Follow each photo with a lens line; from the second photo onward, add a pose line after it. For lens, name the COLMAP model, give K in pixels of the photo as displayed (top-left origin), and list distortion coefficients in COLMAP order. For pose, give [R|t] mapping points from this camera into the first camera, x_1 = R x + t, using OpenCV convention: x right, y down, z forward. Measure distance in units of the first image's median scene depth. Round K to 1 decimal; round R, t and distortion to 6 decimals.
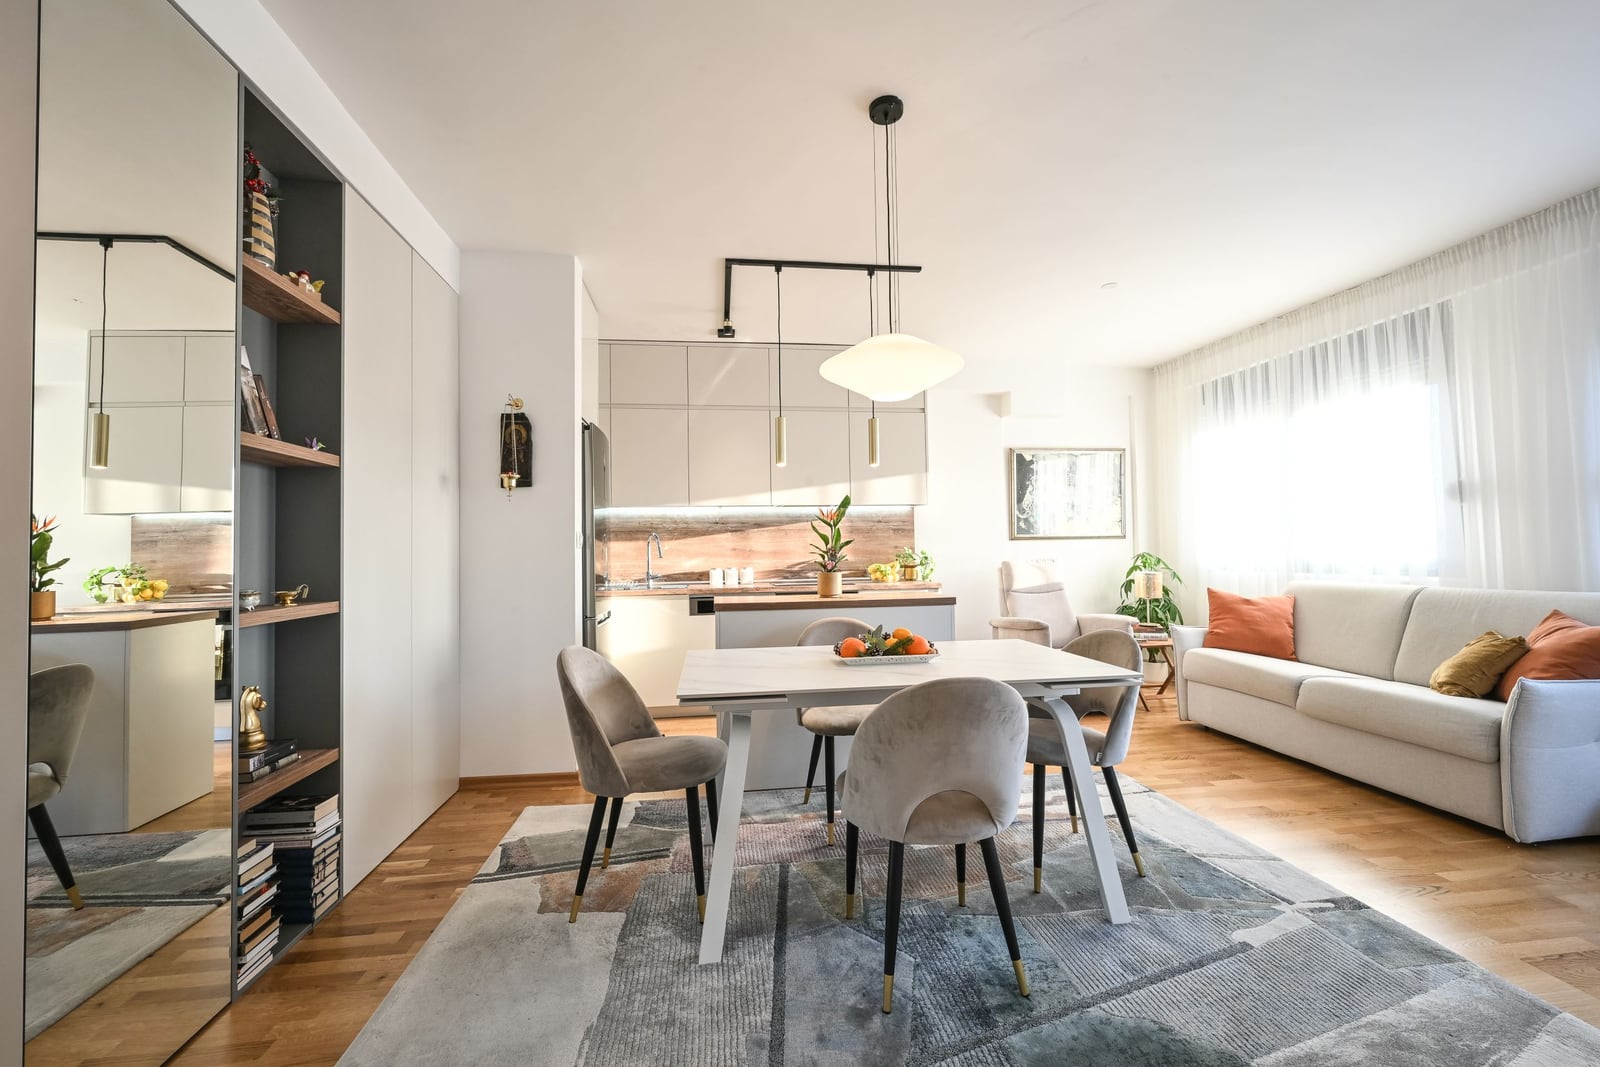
lens RADIAL K [[634.8, 0, 800.0], [0, 634.8, 533.5], [0, 0, 1]] dist [-0.001911, -0.000358]
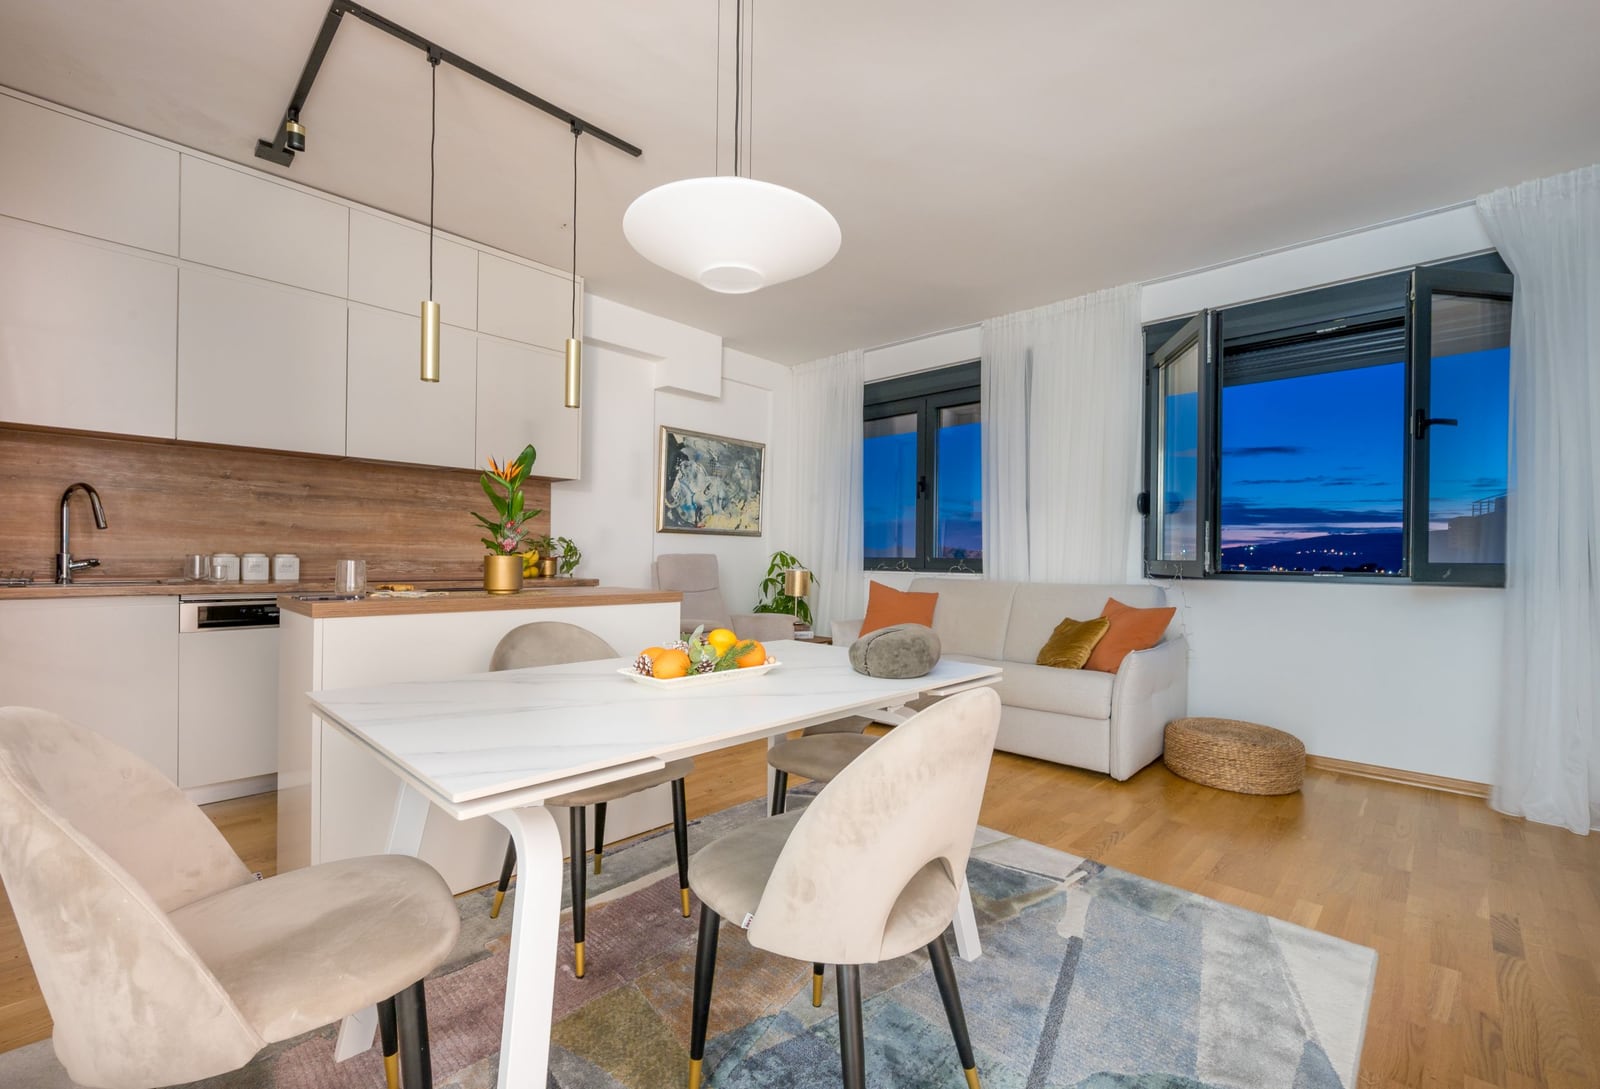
lens RADIAL K [[673.0, 0, 781.0], [0, 673.0, 560.7], [0, 0, 1]] dist [-0.004096, -0.000404]
pose [[0.787429, 0.024312, 0.615925, -0.185400], [-0.043897, 0.998897, 0.016691, 0.049279], [-0.614840, -0.040180, 0.787628, 0.314803]]
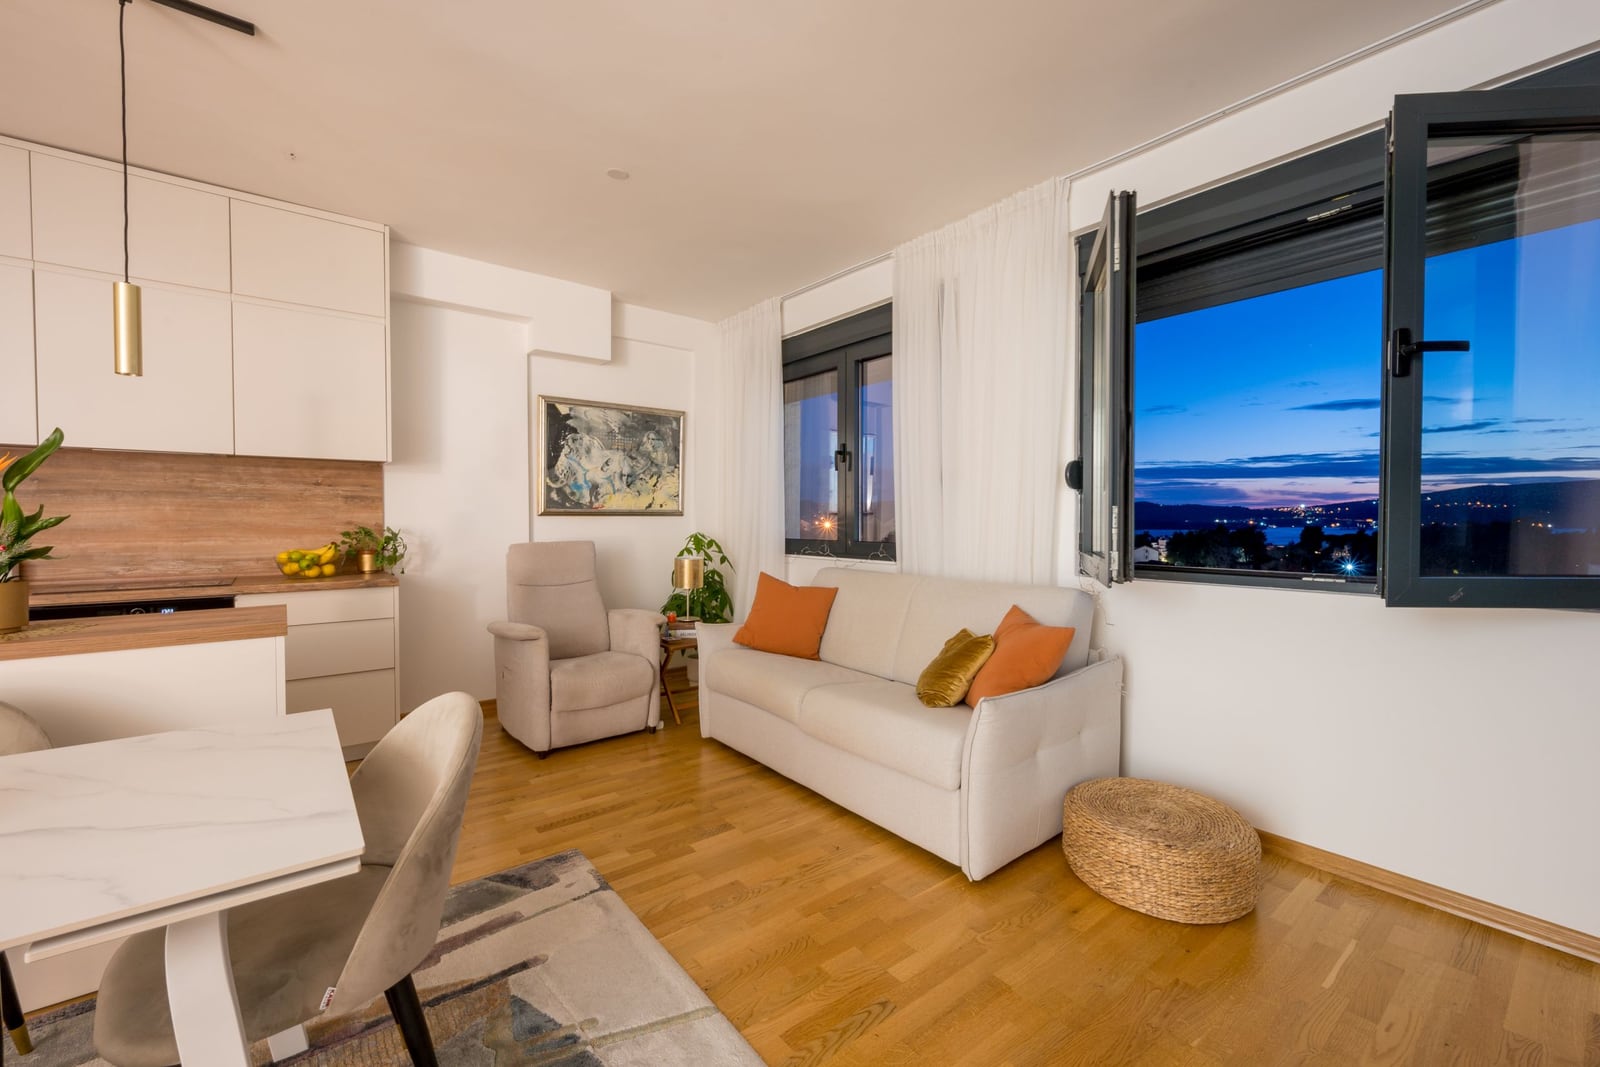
lens RADIAL K [[634.8, 0, 800.0], [0, 634.8, 533.5], [0, 0, 1]] dist [-0.001911, -0.000358]
pose [[0.862549, 0.004622, 0.505952, 0.399040], [-0.030723, 0.998592, 0.043255, -0.020017], [-0.505040, -0.052854, 0.861476, 0.319222]]
